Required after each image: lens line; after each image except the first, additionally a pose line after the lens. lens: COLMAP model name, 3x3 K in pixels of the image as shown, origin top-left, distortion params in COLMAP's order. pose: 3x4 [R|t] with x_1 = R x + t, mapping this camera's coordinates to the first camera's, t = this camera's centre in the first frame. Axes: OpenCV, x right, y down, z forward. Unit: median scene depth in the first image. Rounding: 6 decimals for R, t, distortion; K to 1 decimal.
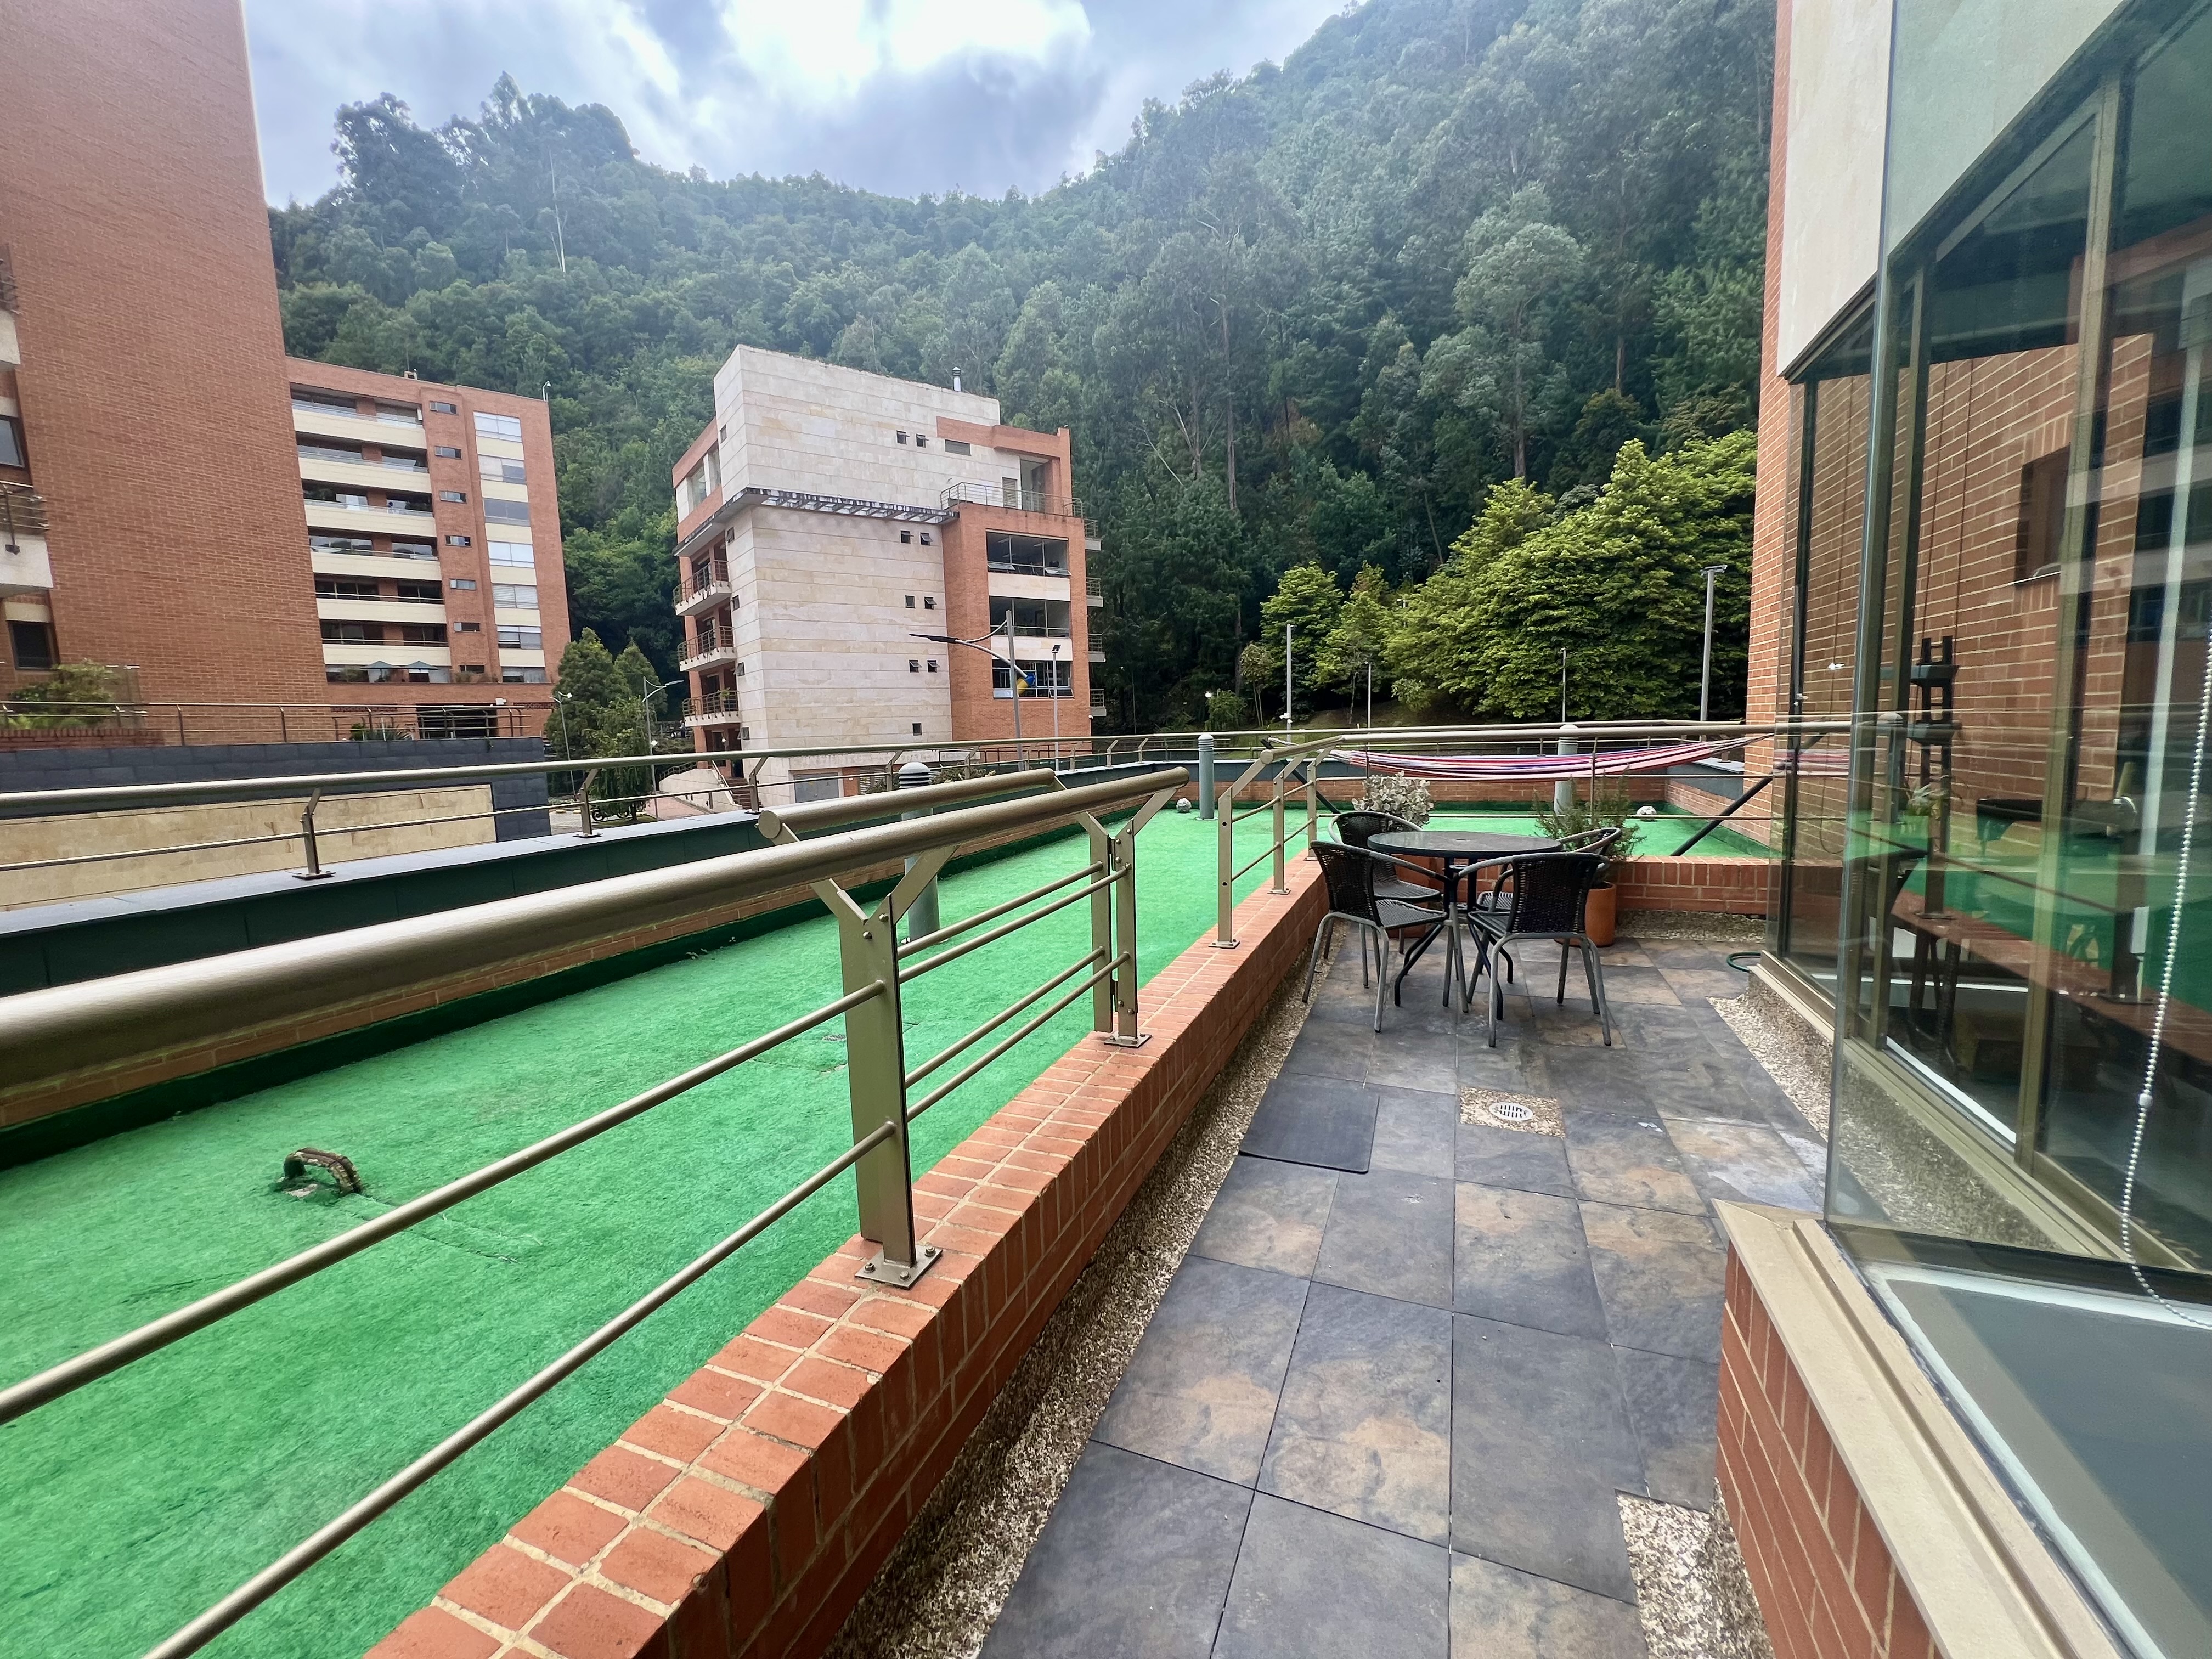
lens RADIAL K [[889.4, 0, 1106.4], [0, 889.4, 823.8], [0, 0, 1]] dist [-0.001494, 0.000236]
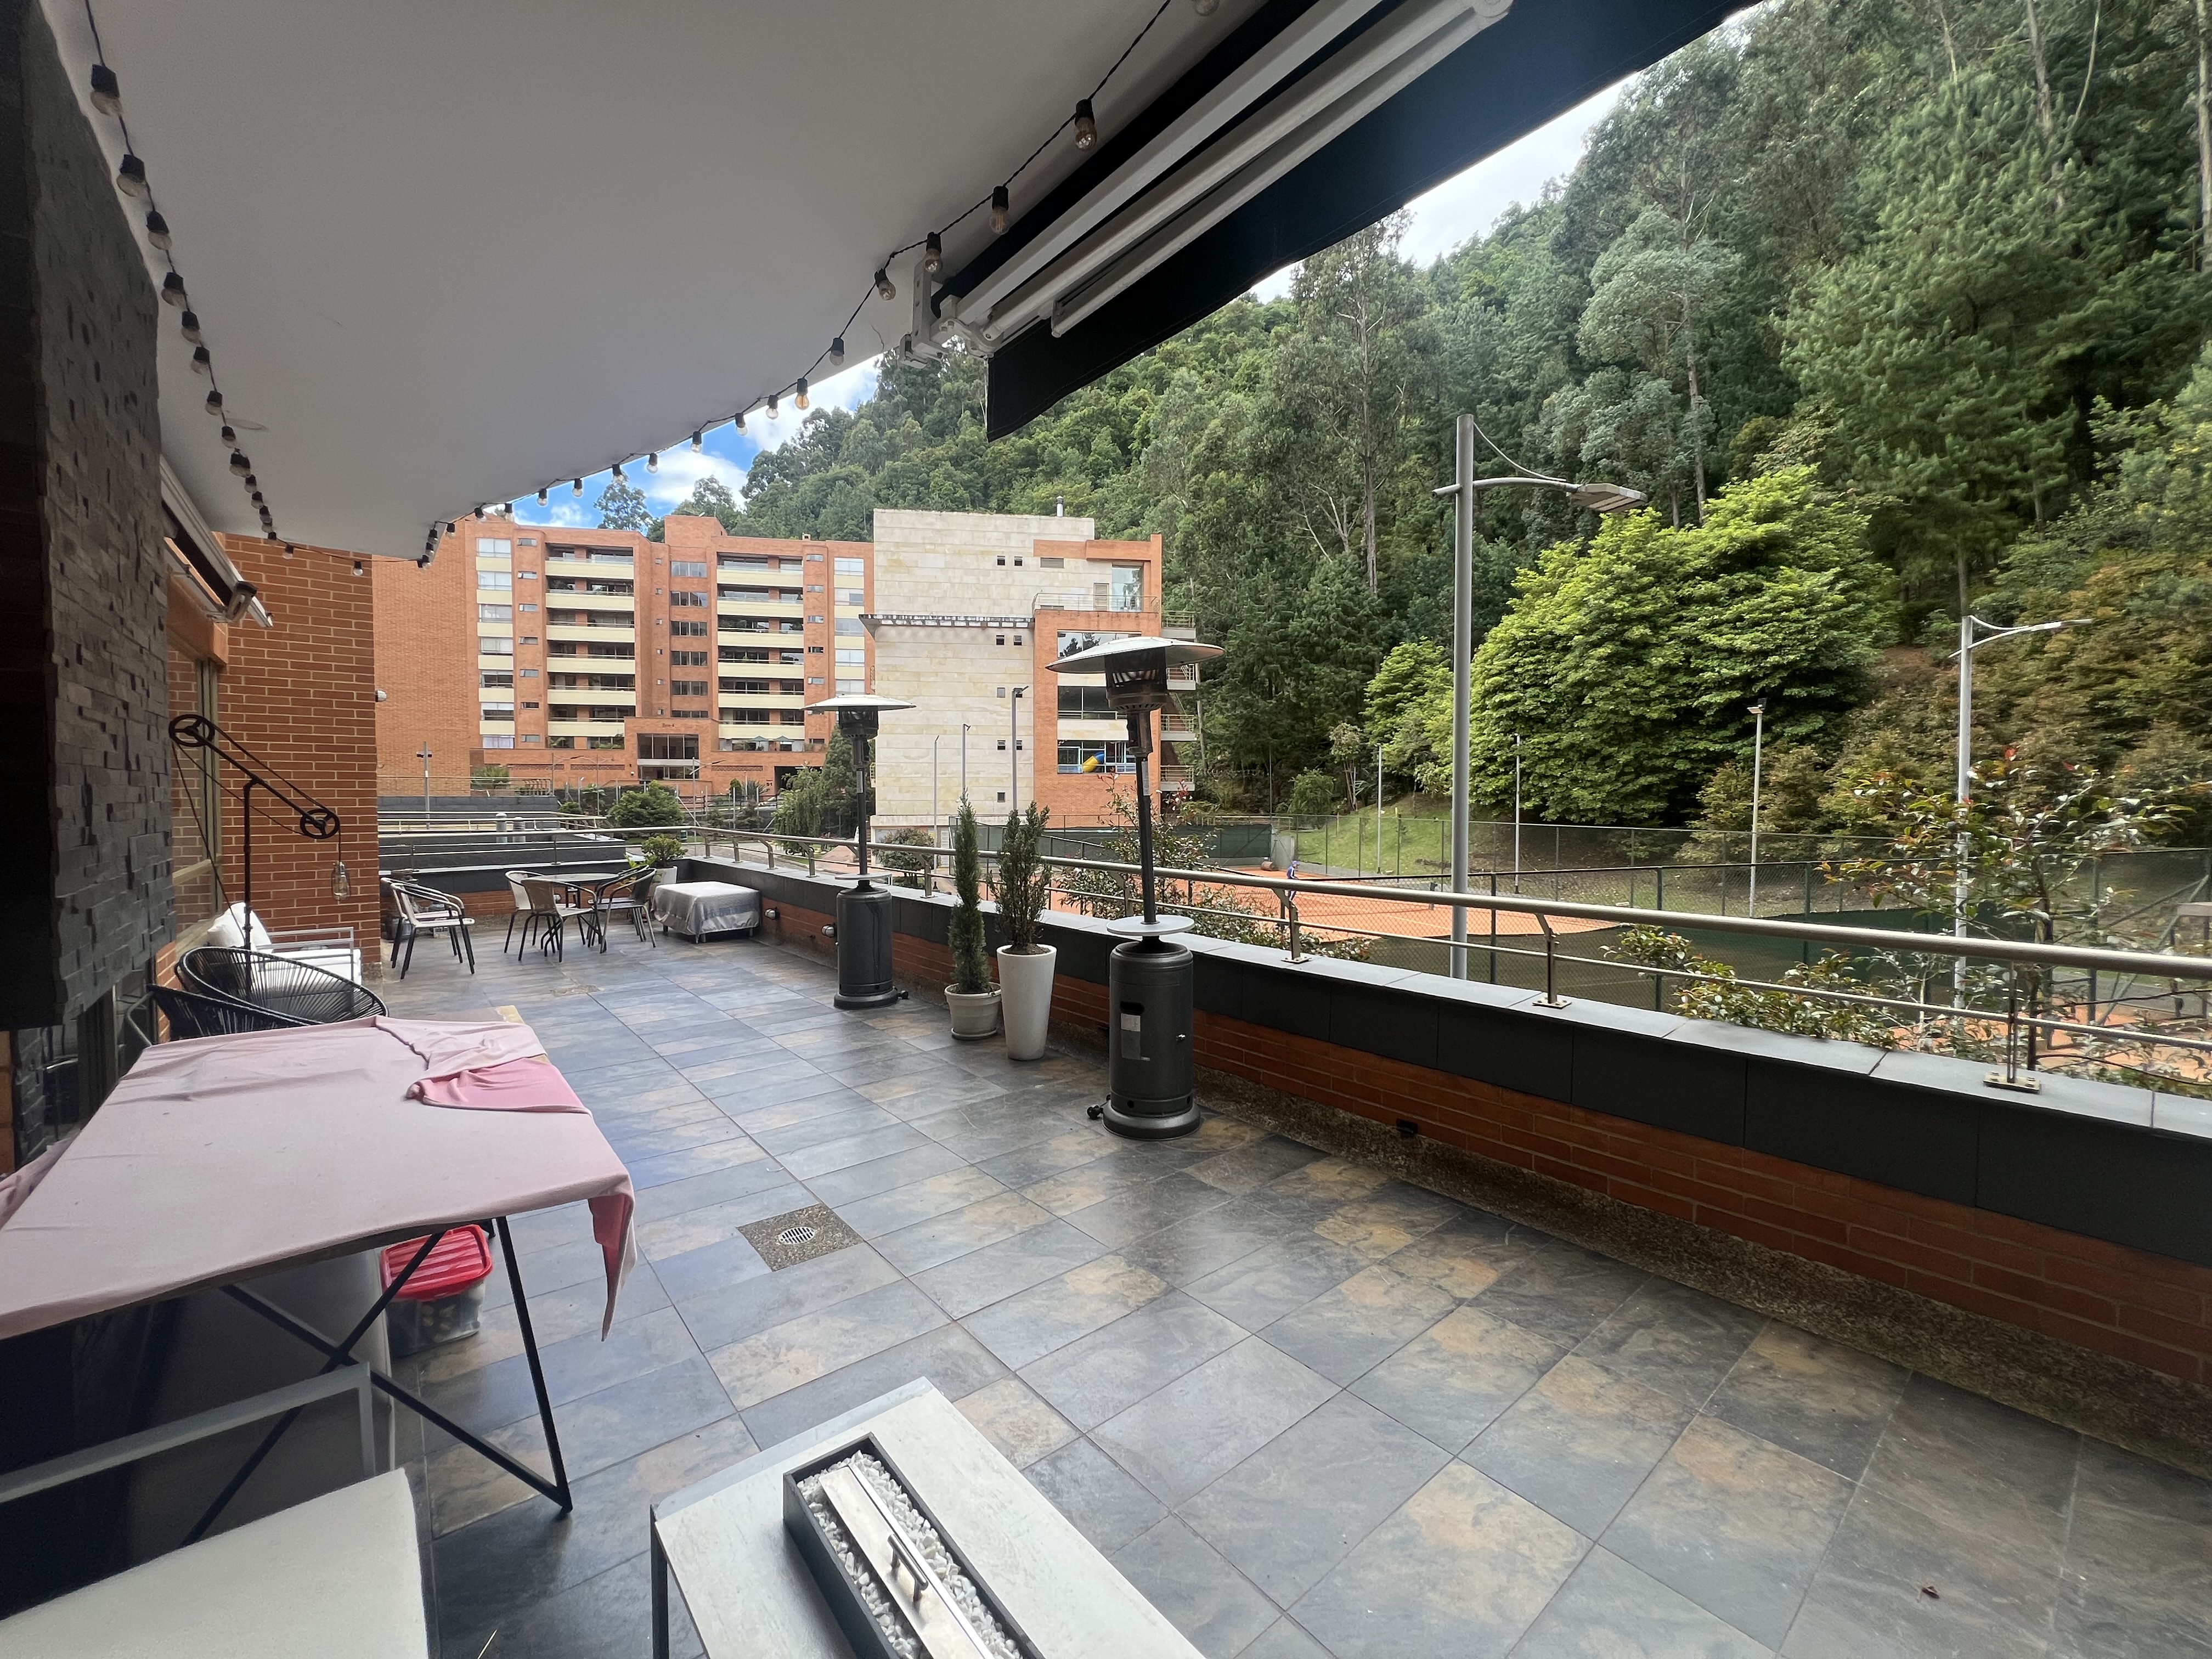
lens RADIAL K [[889.4, 0, 1106.4], [0, 889.4, 823.8], [0, 0, 1]] dist [-0.001494, 0.000236]
pose [[0.878635, 0.049121, -0.474962, 0.461858], [-0.081672, 0.995496, -0.048132, -0.023723], [0.470458, 0.081081, 0.878689, 0.016763]]
